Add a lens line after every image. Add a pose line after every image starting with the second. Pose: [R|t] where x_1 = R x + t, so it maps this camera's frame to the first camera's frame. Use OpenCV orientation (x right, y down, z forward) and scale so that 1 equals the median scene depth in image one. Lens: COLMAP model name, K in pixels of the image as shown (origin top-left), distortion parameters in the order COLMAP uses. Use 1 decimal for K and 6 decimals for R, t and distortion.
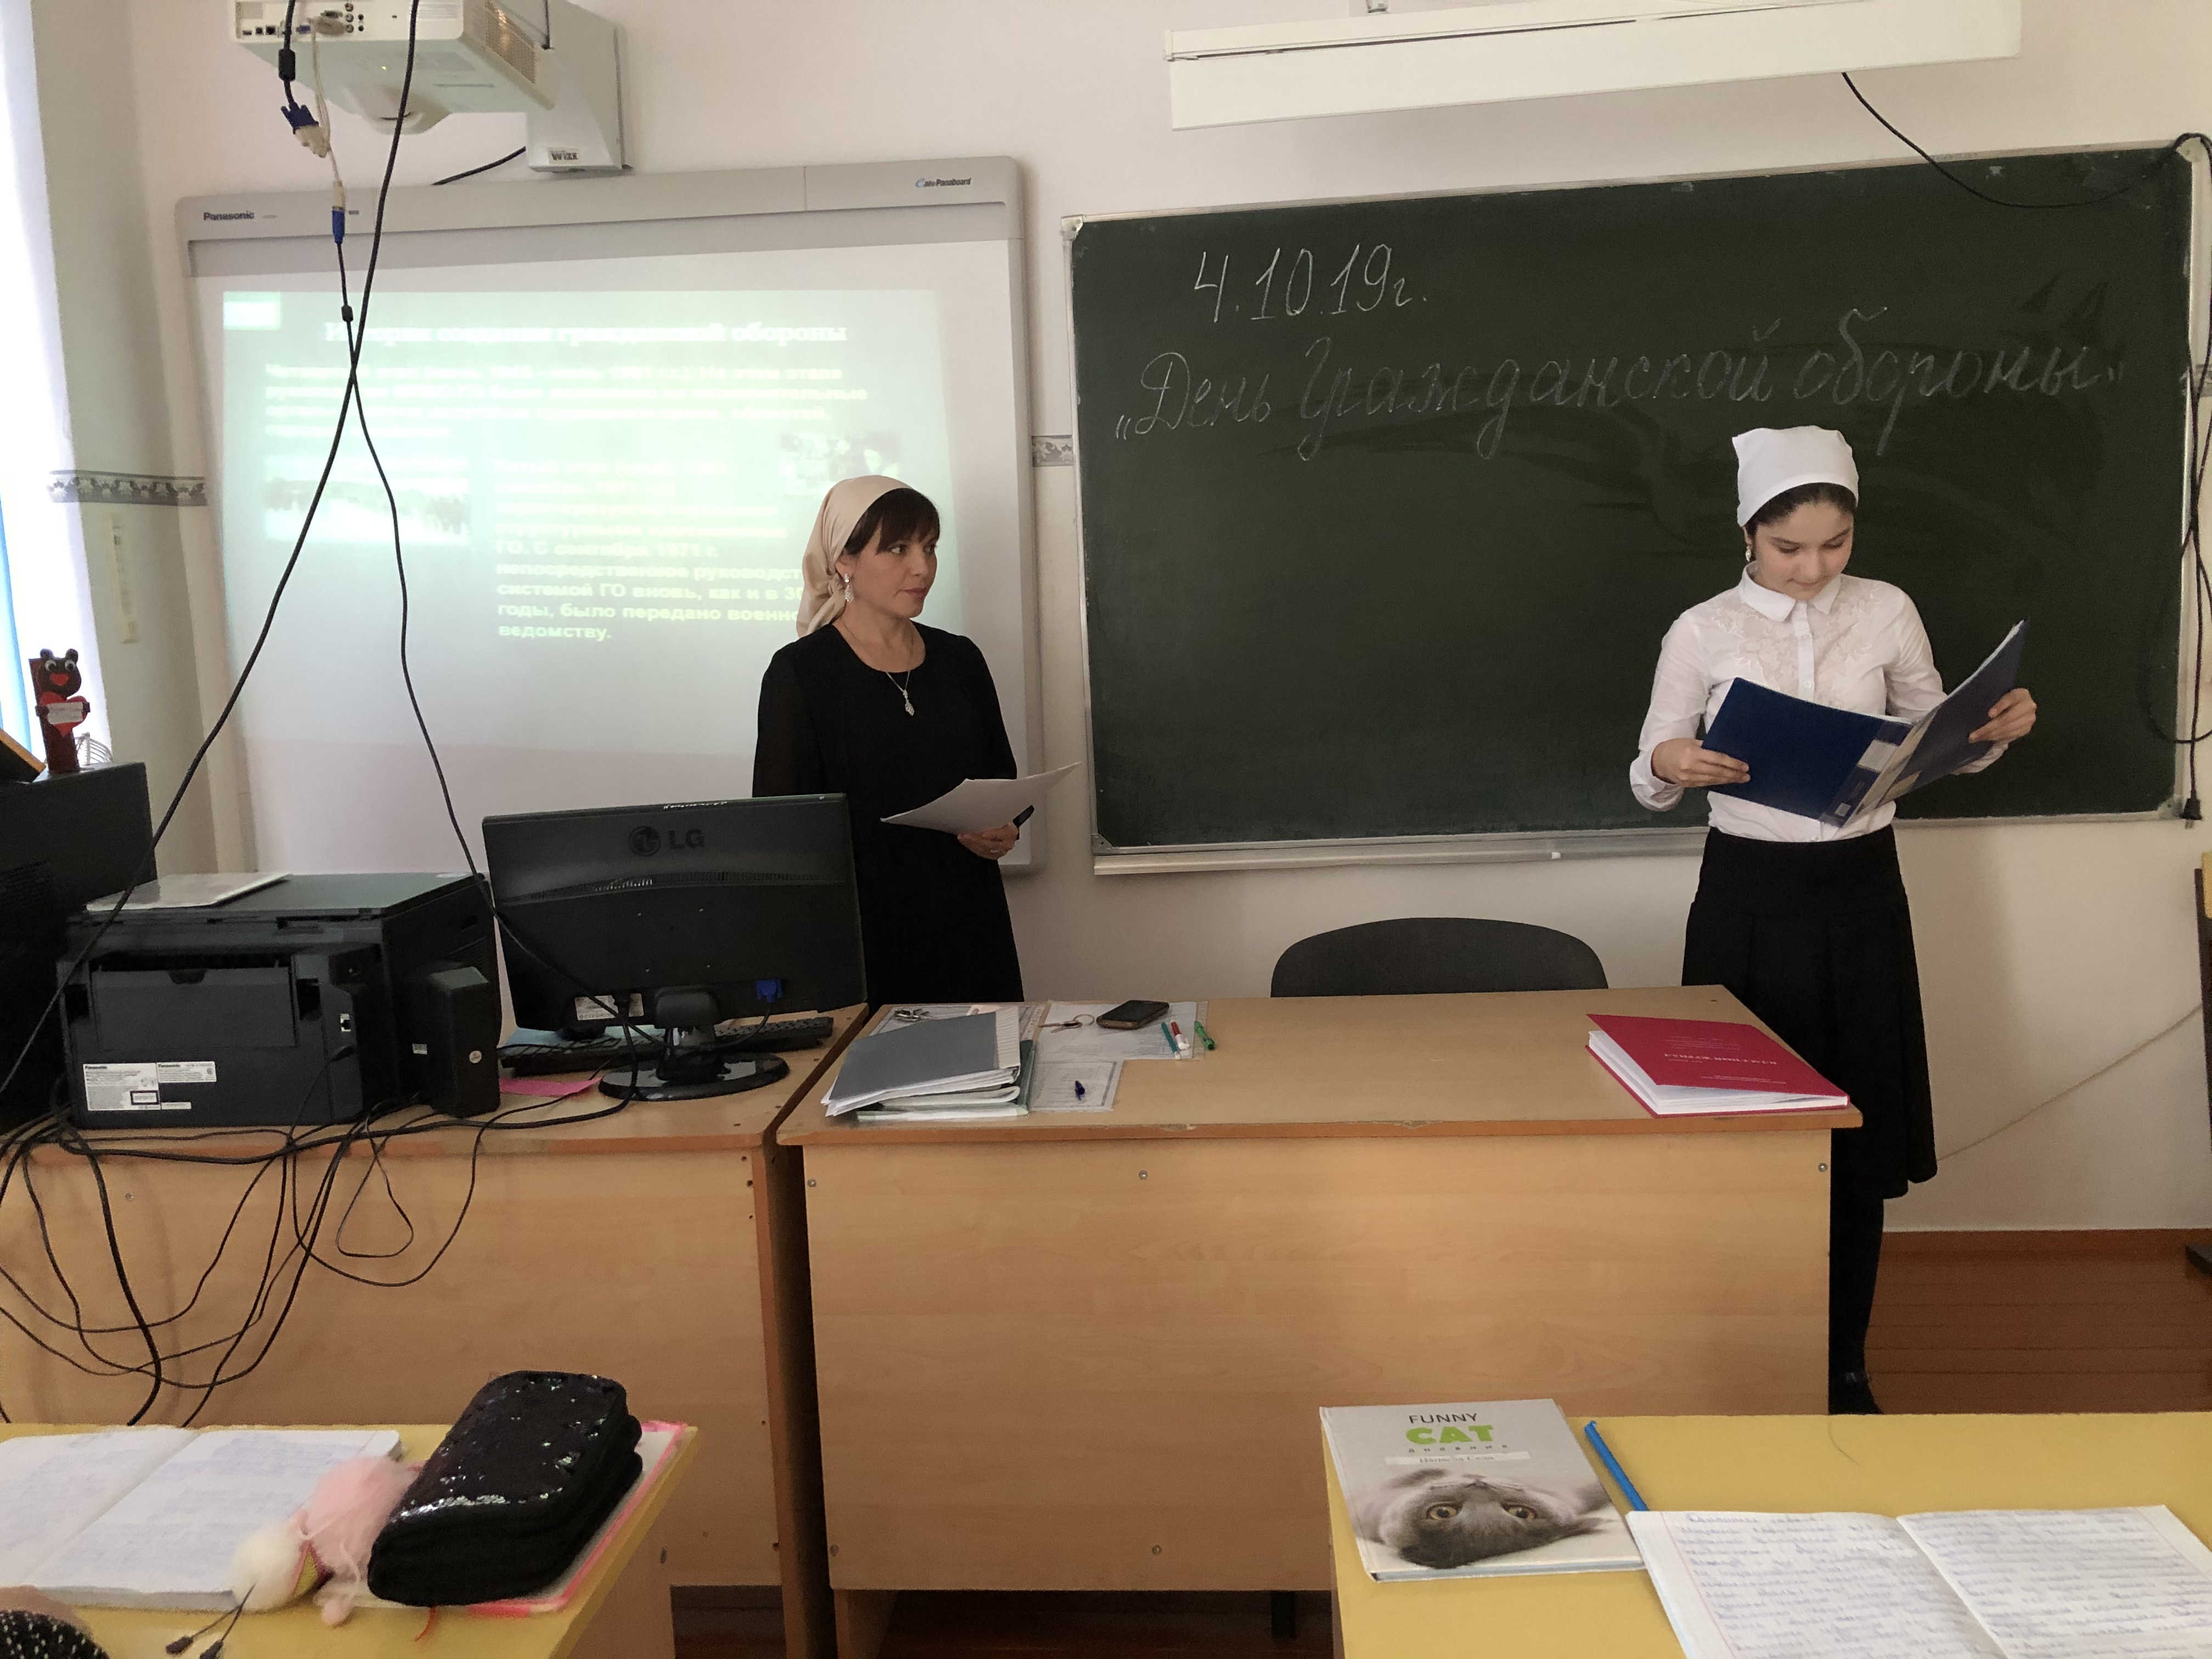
lens RADIAL K [[1837.7, 0, 1107.0], [0, 1837.7, 773.0], [0, 0, 1]] dist [0.043144, -0.063929]
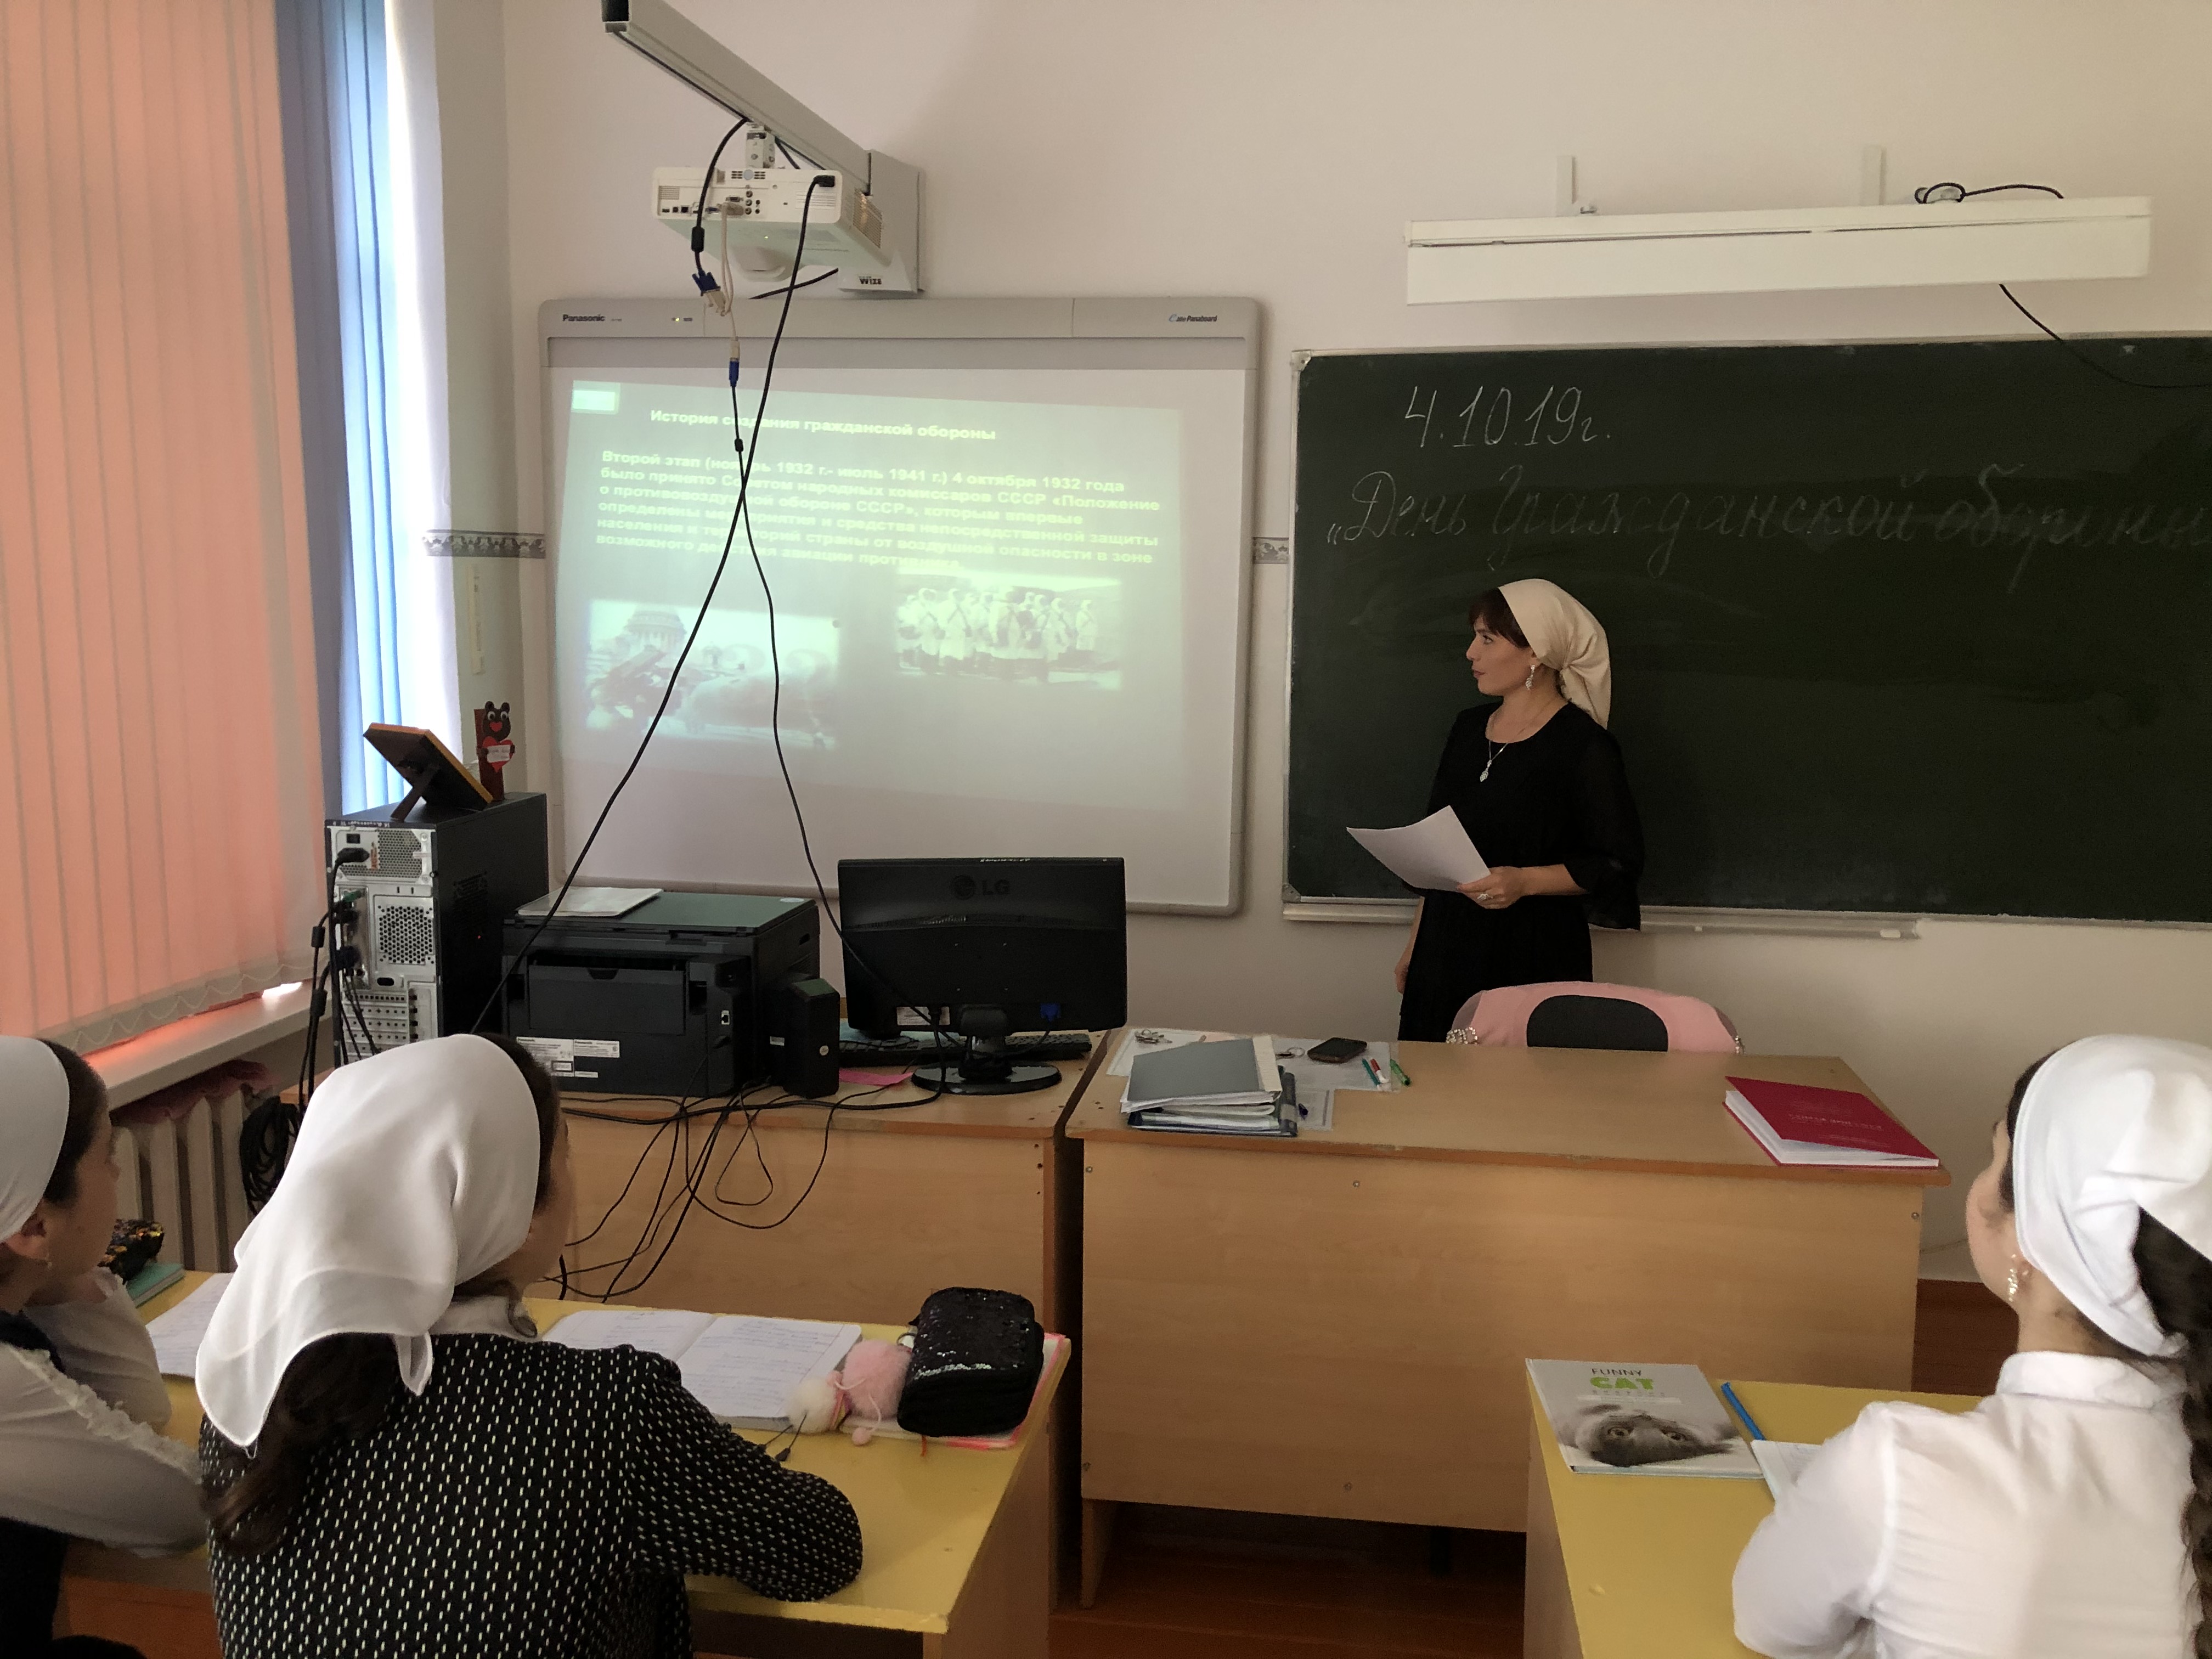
lens RADIAL K [[1837.7, 0, 1110.2], [0, 1837.7, 779.7], [0, 0, 1]] dist [0.043144, -0.063929]
pose [[0.996531, 0.056816, -0.060816, -0.072533], [-0.056843, 0.998382, 0.001280, -0.038942], [0.060790, 0.002182, 0.998148, -0.214317]]
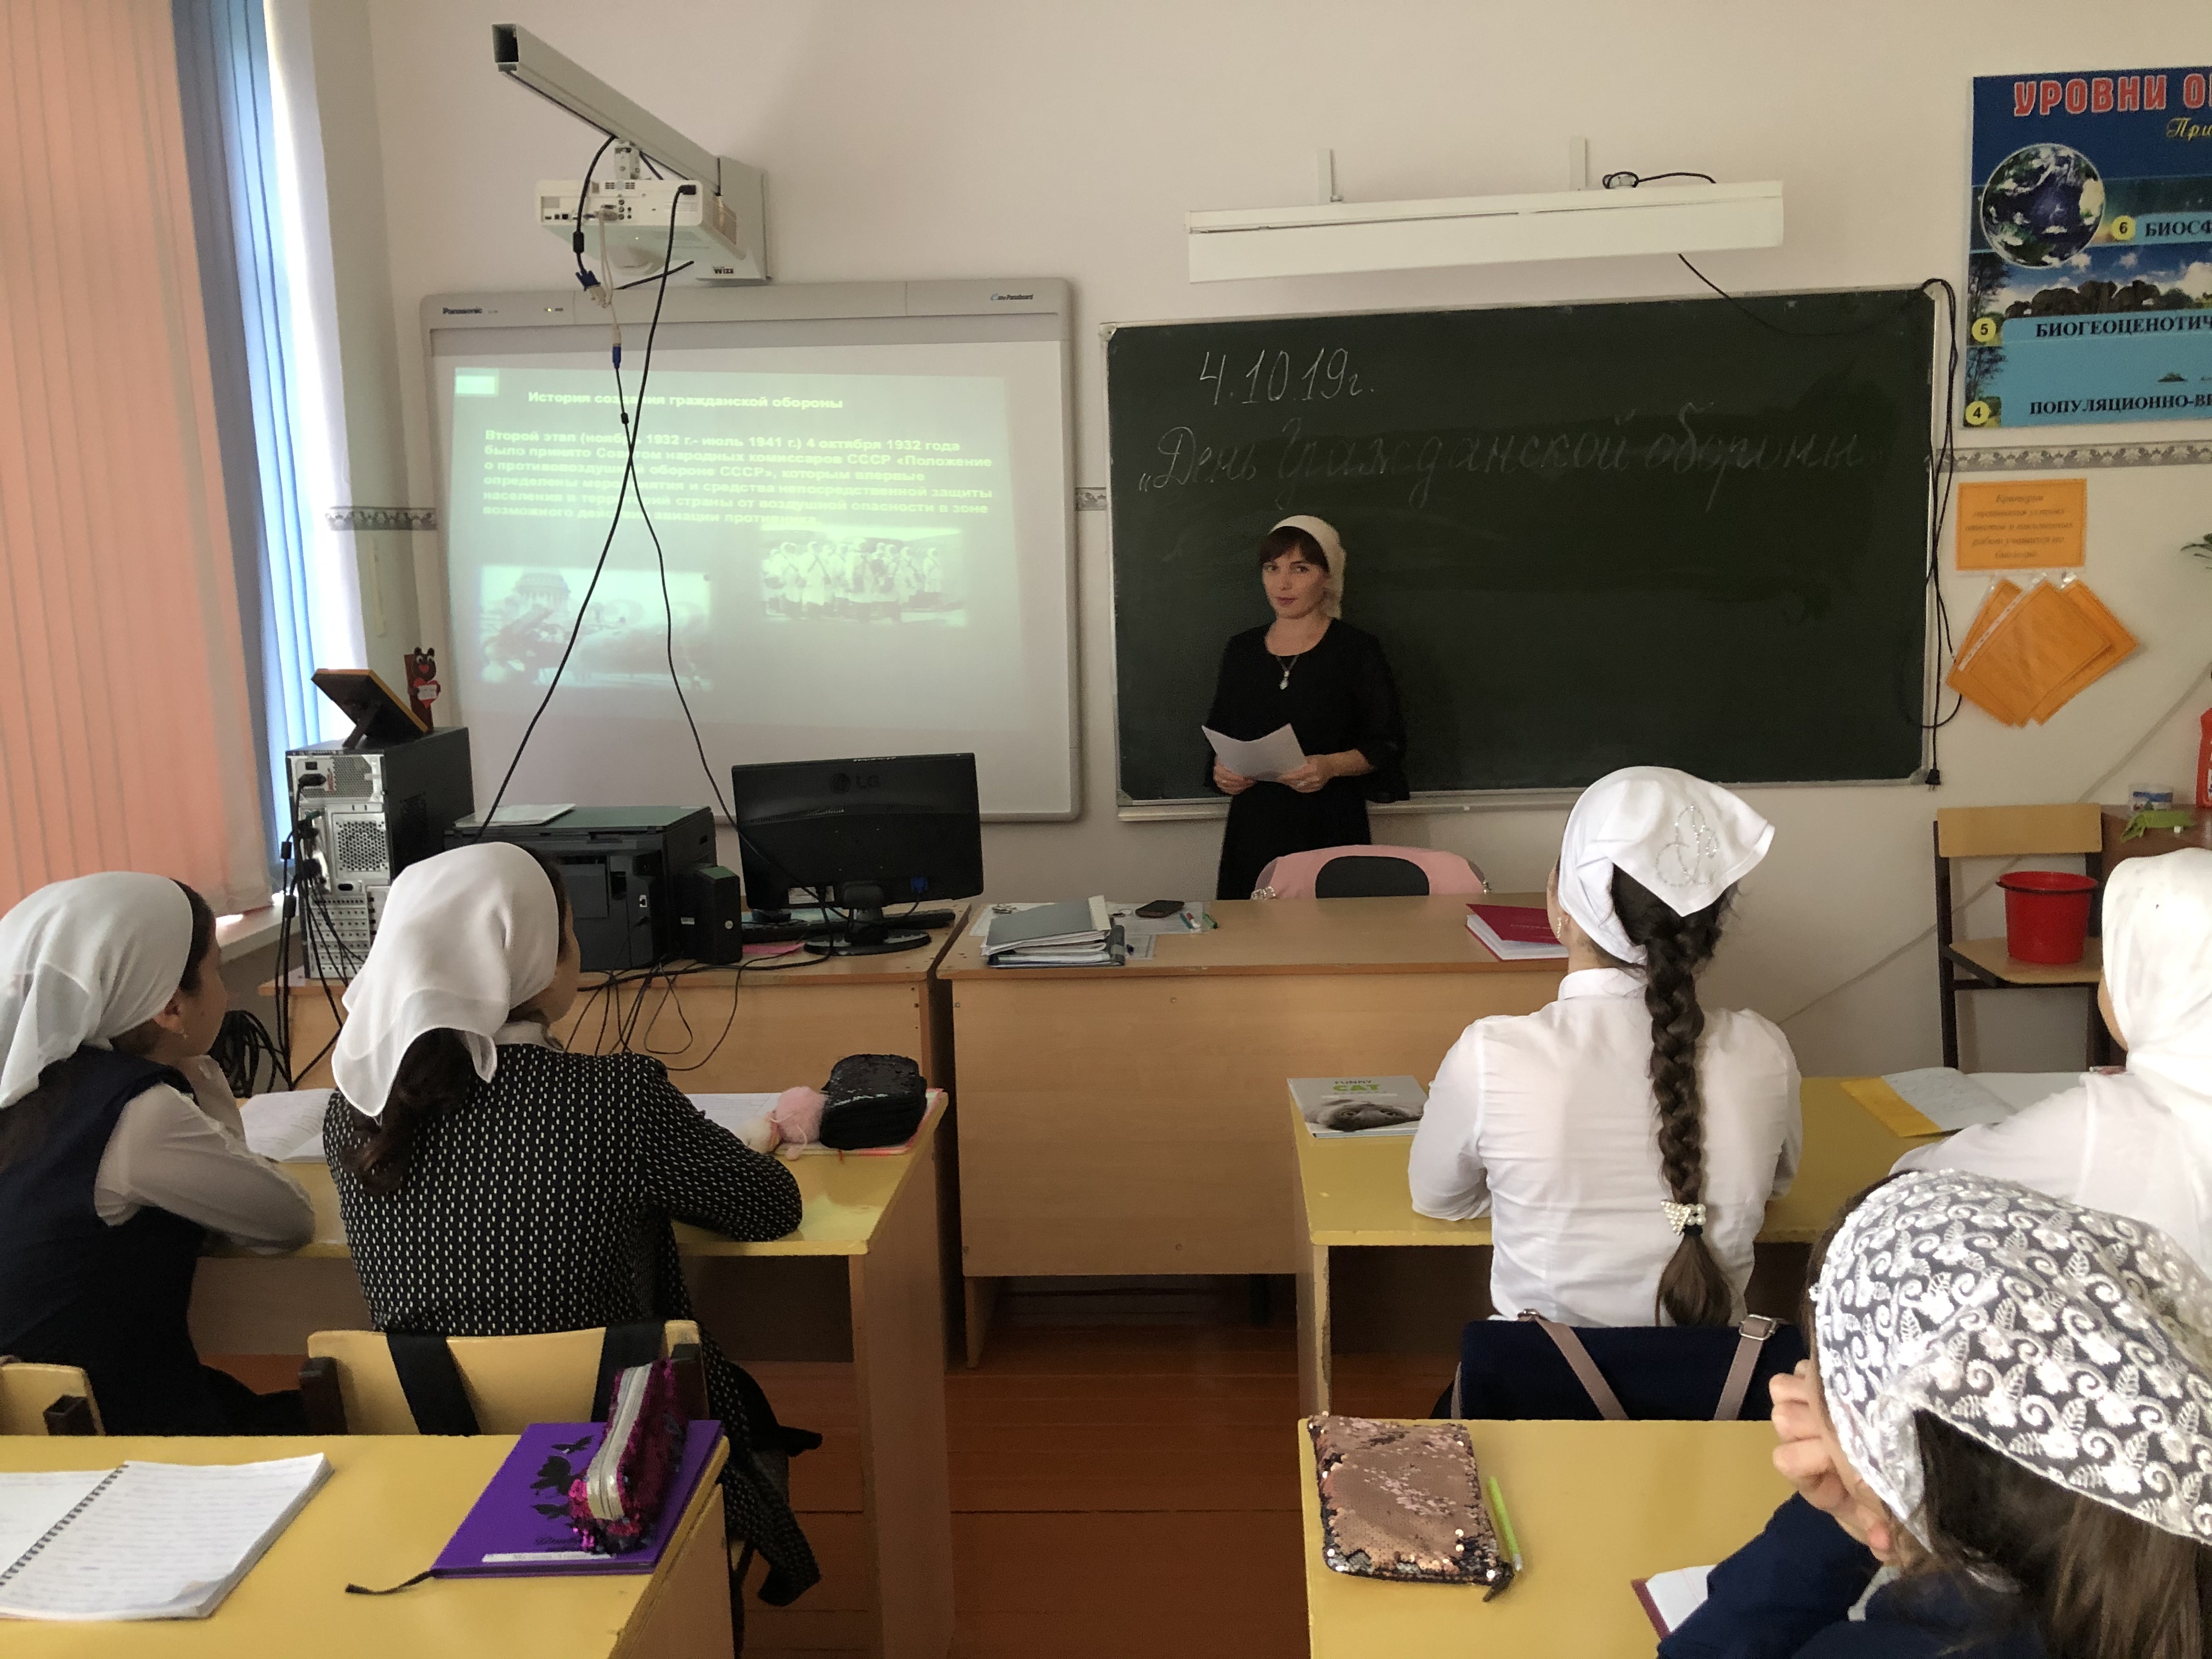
lens RADIAL K [[1837.7, 0, 1128.1], [0, 1837.7, 780.3], [0, 0, 1]] dist [0.043144, -0.063929]
pose [[0.999586, 0.008543, 0.027470, -0.052483], [-0.008966, 0.999842, 0.015340, 0.008988], [-0.027334, -0.015580, 0.999505, -0.450489]]
